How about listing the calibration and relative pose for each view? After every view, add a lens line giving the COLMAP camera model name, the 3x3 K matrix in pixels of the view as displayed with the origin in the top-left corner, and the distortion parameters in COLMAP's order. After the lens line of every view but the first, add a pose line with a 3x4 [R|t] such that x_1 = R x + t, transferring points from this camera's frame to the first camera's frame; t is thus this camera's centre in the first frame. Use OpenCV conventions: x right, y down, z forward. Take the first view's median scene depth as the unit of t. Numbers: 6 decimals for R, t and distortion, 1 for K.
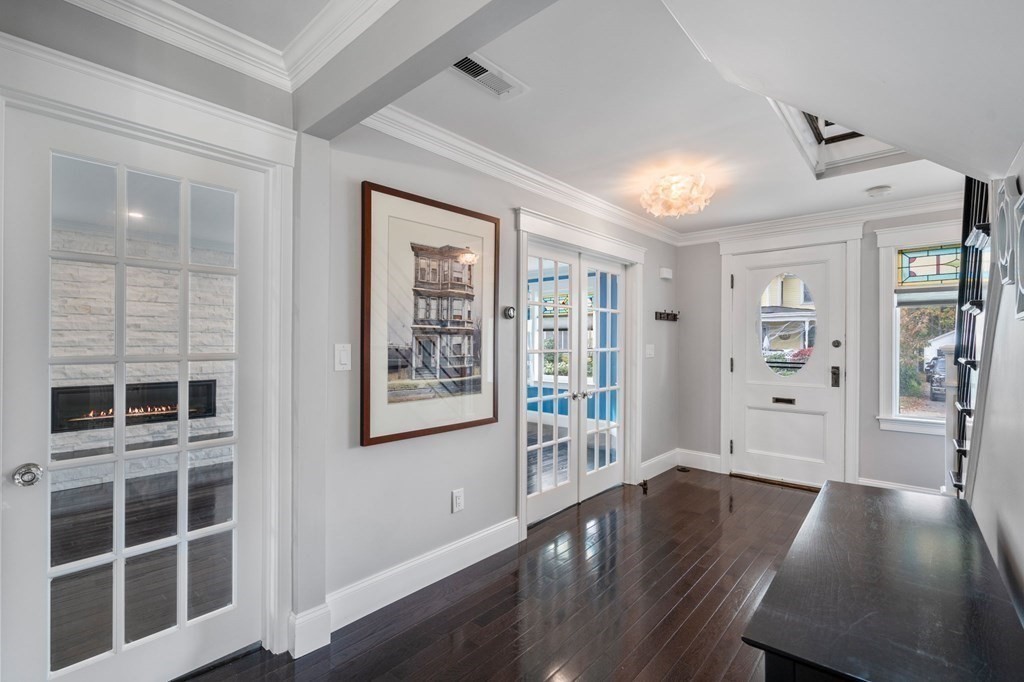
lens RADIAL K [[471.0, 0, 513.7], [0, 471.0, 340.6], [0, 0, 1]] dist [-0.002394, -0.000757]
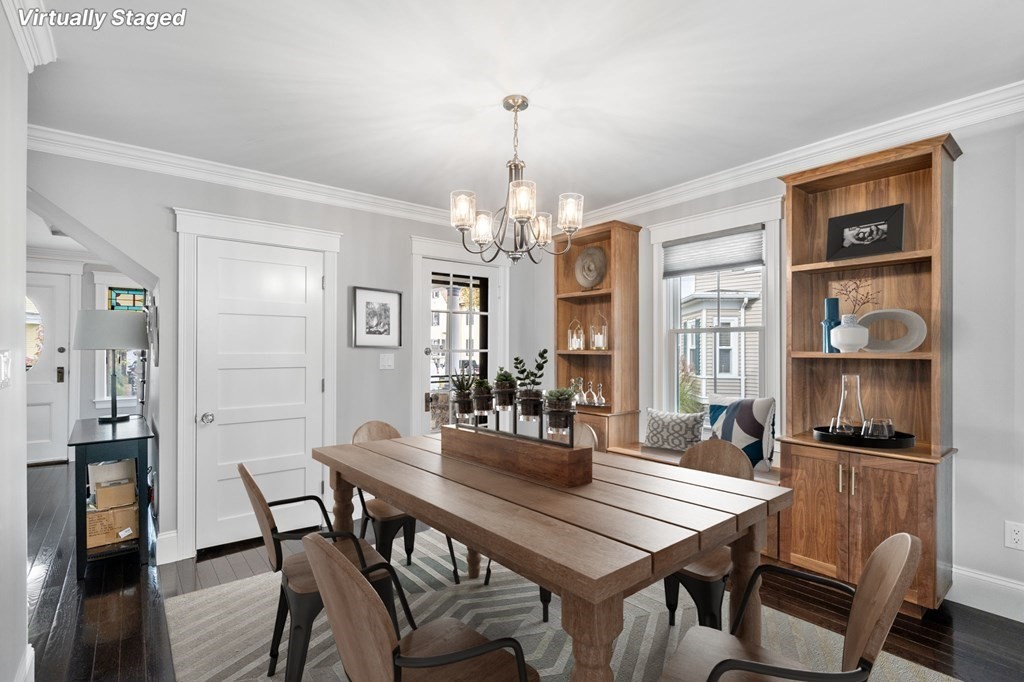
lens RADIAL K [[471.0, 0, 513.2], [0, 471.0, 344.3], [0, 0, 1]] dist [-0.002394, -0.000757]
pose [[0.164188, 0.003355, 0.986423, -0.424719], [0.000737, 0.999994, -0.003524, -0.003514], [-0.986429, 0.001306, 0.164185, -0.491268]]
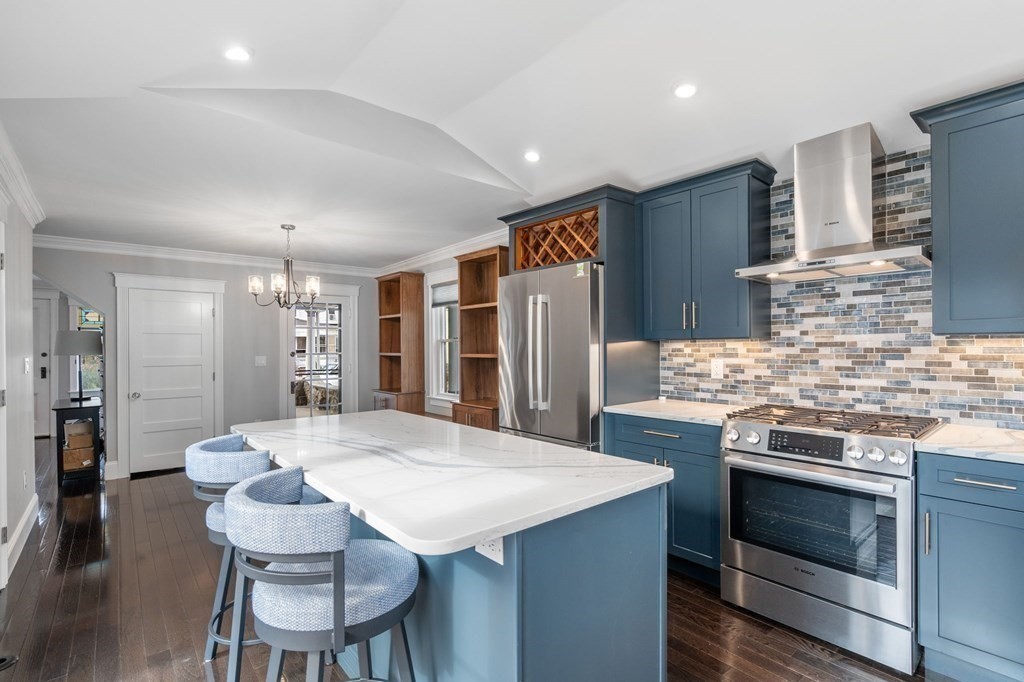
lens RADIAL K [[471.0, 0, 512.0], [0, 471.0, 344.9], [0, 0, 1]] dist [-0.002394, -0.000757]
pose [[0.140227, -0.001093, 0.990119, -0.860515], [0.007784, 0.999970, 0.000001, -0.016781], [-0.990089, 0.007707, 0.140232, -1.049022]]
